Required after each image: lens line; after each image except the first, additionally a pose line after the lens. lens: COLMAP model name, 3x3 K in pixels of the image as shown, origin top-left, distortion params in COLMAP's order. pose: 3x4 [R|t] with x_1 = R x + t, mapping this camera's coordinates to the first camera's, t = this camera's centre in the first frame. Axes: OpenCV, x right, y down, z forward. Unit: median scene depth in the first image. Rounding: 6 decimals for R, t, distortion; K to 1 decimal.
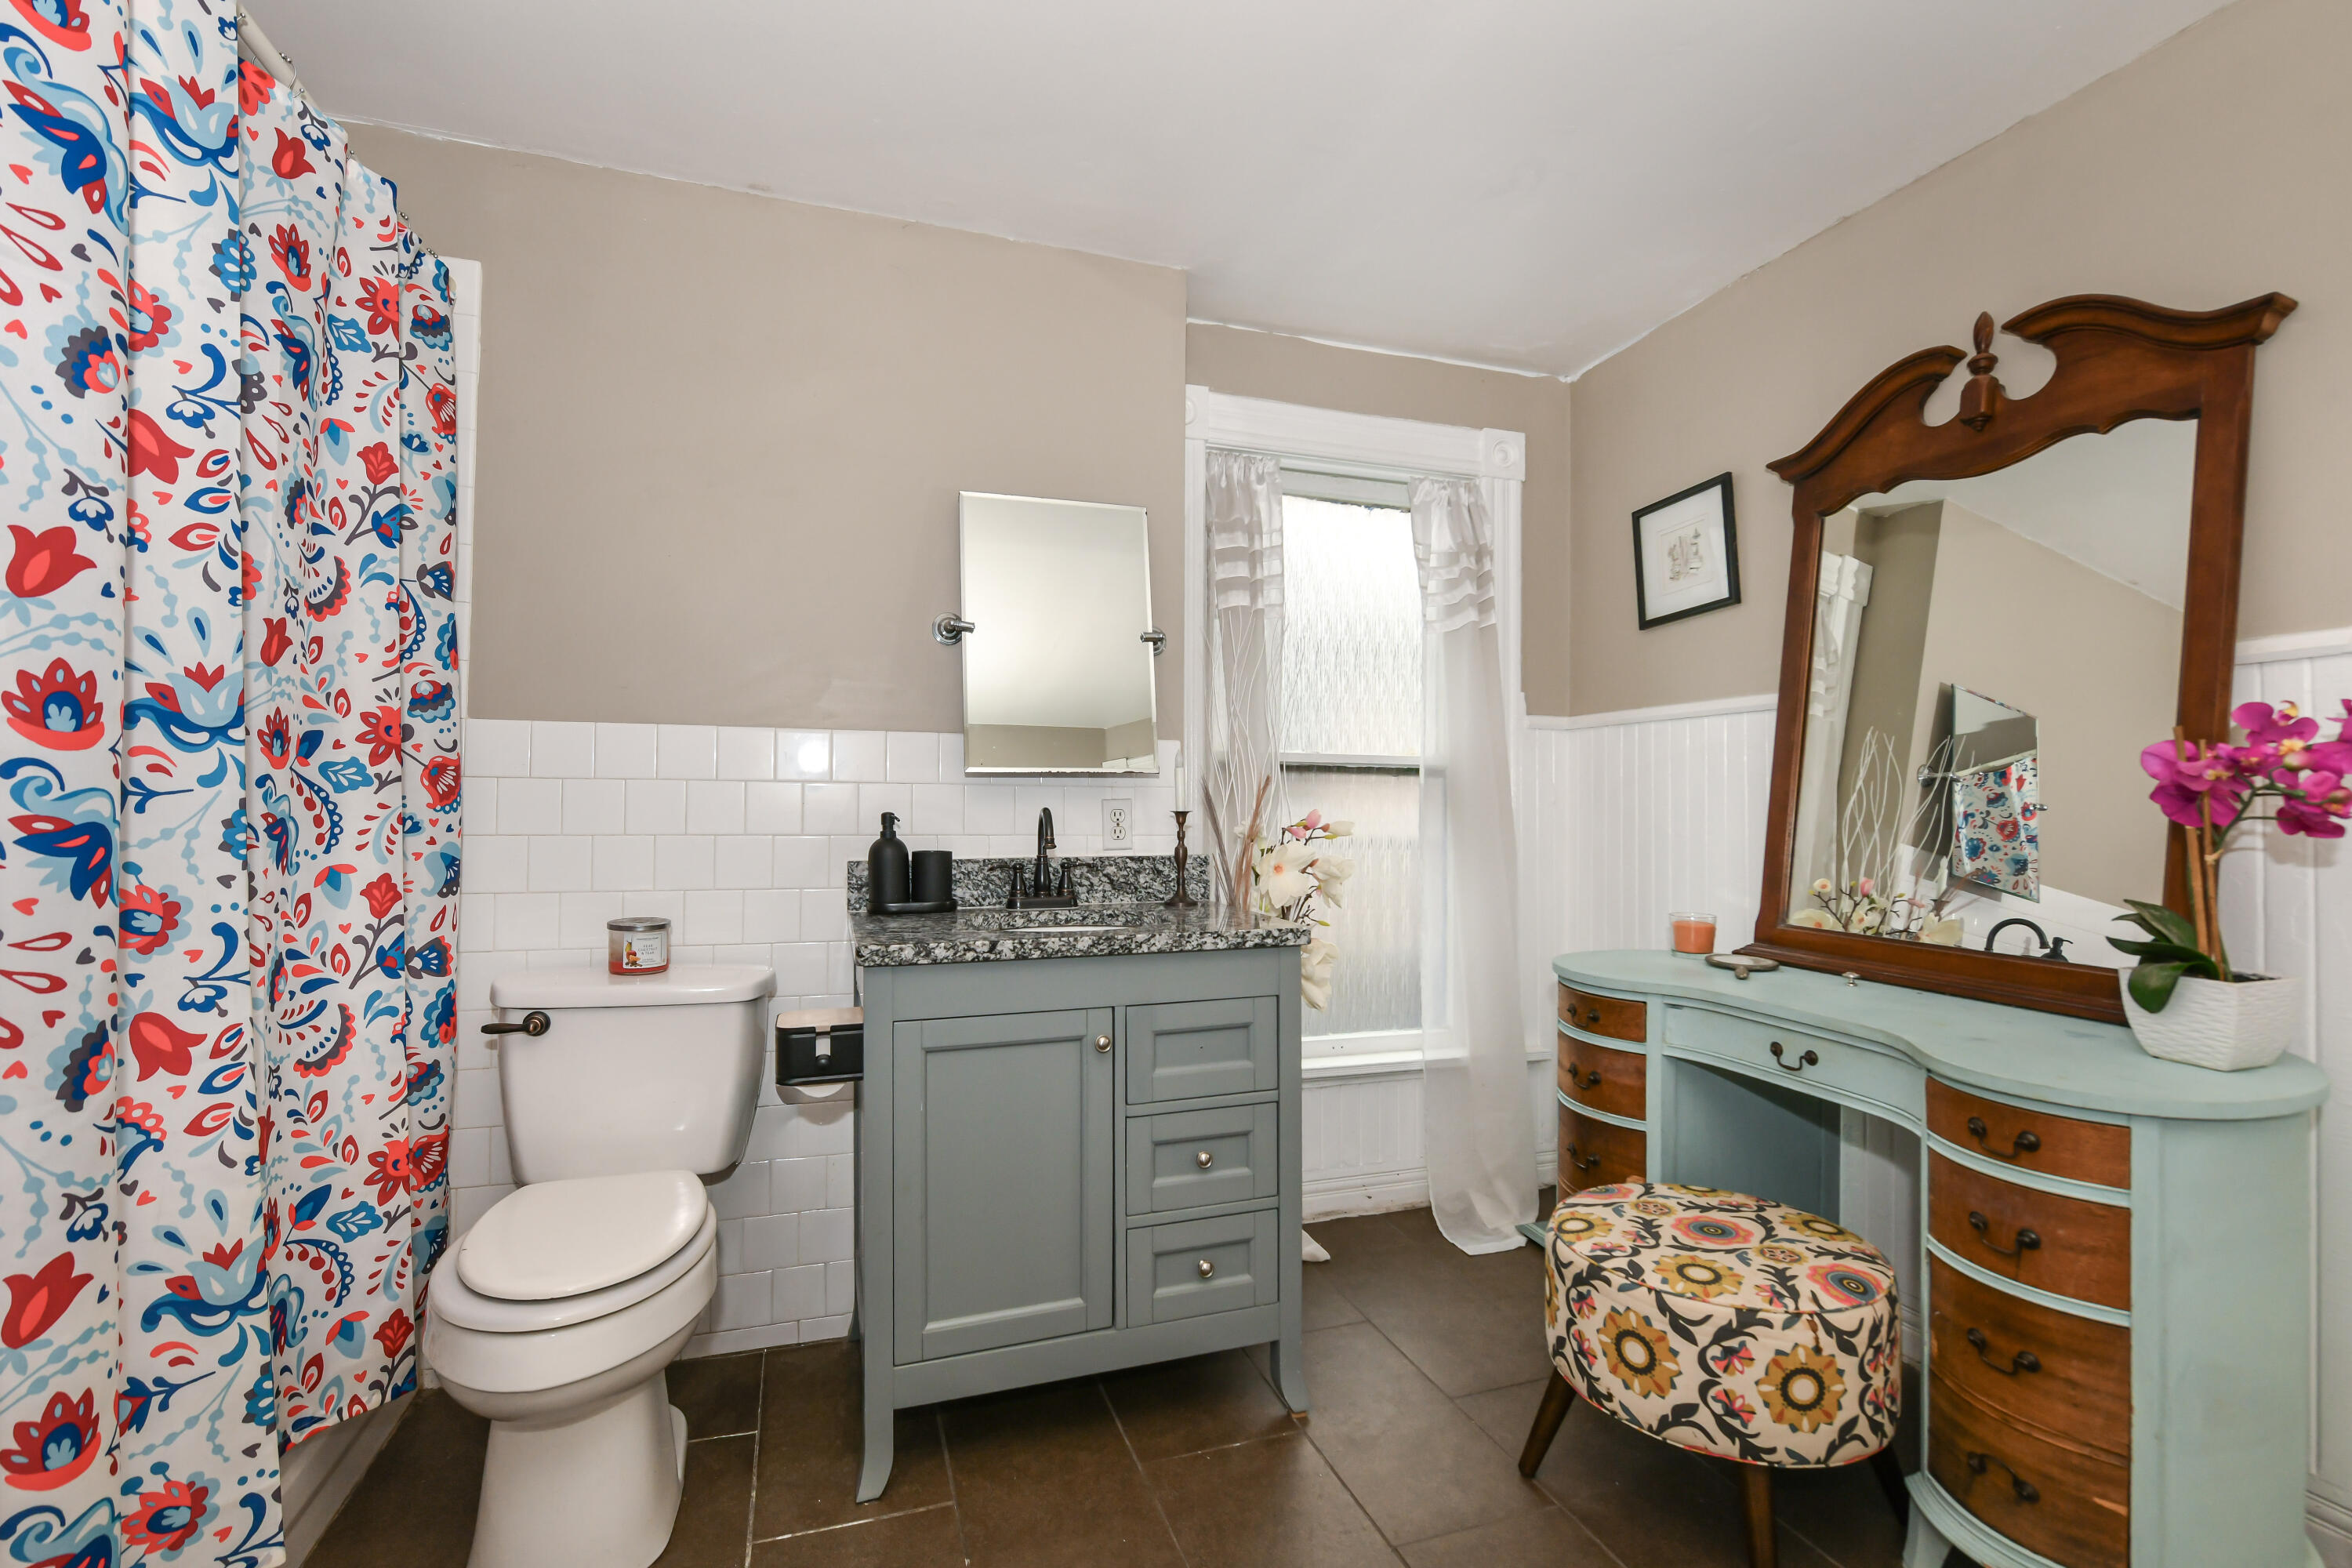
lens RADIAL K [[1030.6, 0, 1176.0], [0, 1030.6, 784.0], [0, 0, 1]] dist [-0.008717, -0.000615]
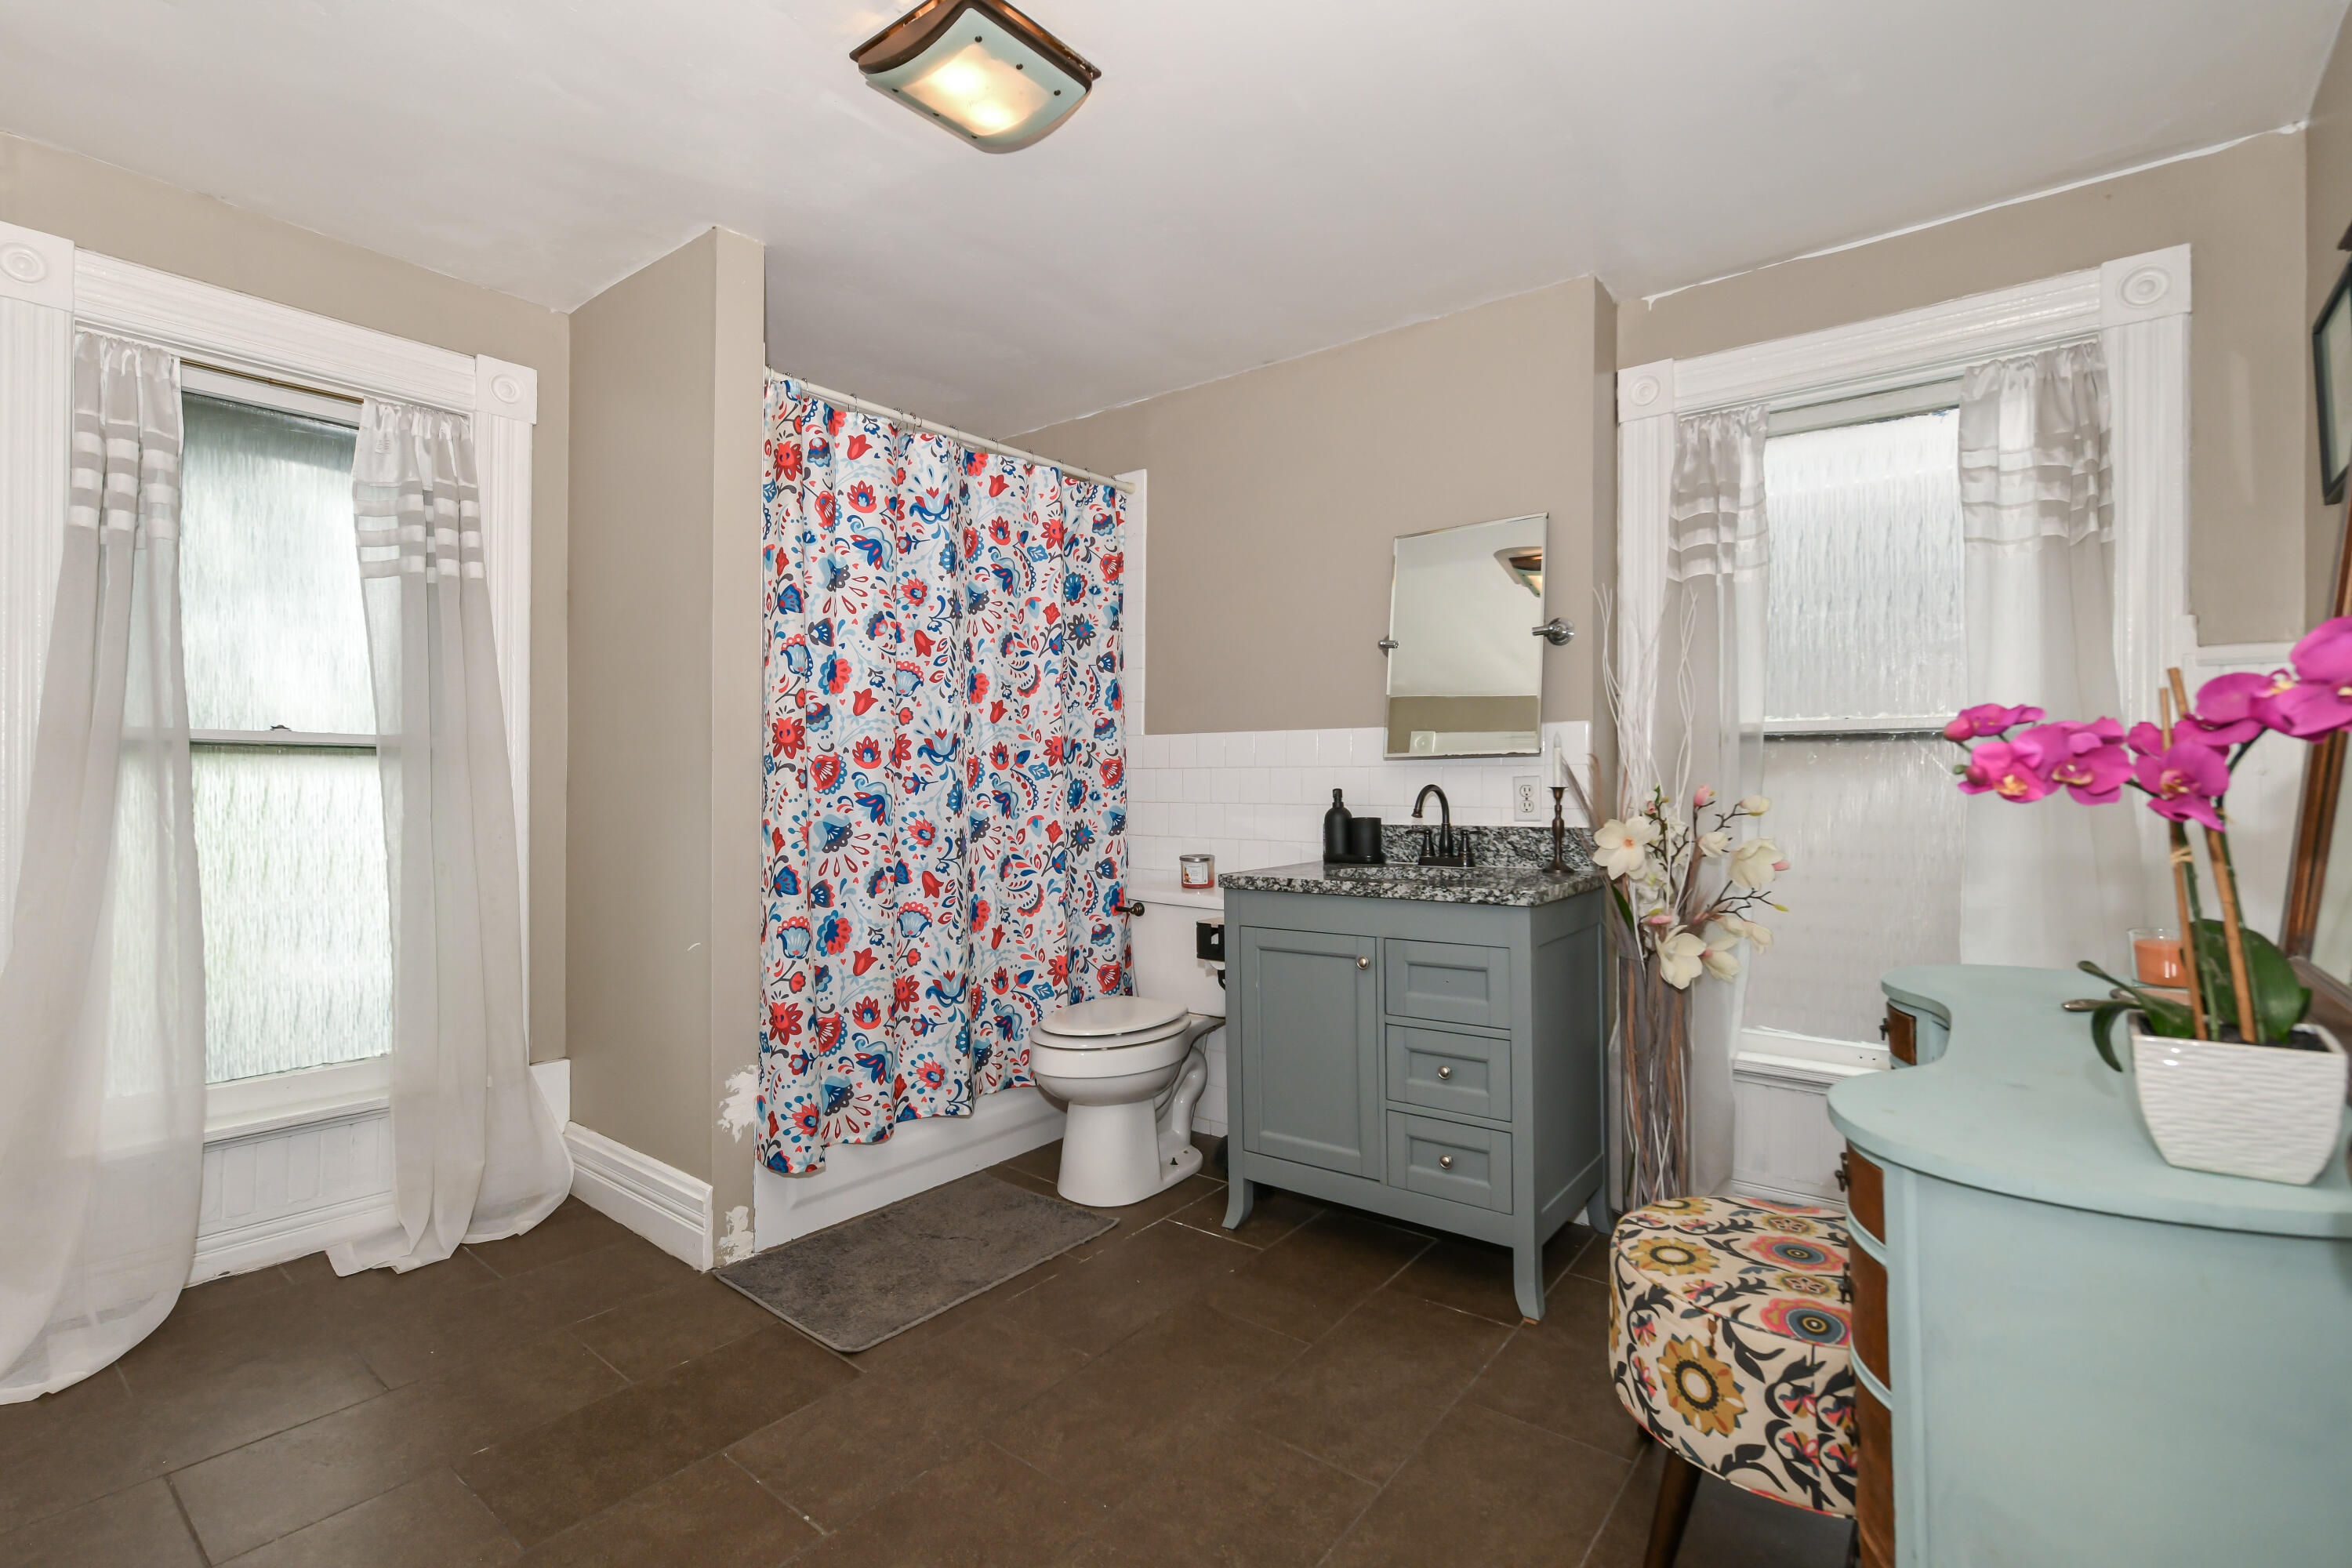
lens RADIAL K [[1078.5, 0, 1171.8], [0, 1078.5, 763.0], [0, 0, 1]] dist [-0.000881, 0.000063]
pose [[0.555130, -0.020364, -0.831514, 1.104466], [0.026865, 0.999618, -0.006545, -0.004351], [0.831330, -0.018705, 0.555465, 0.028324]]
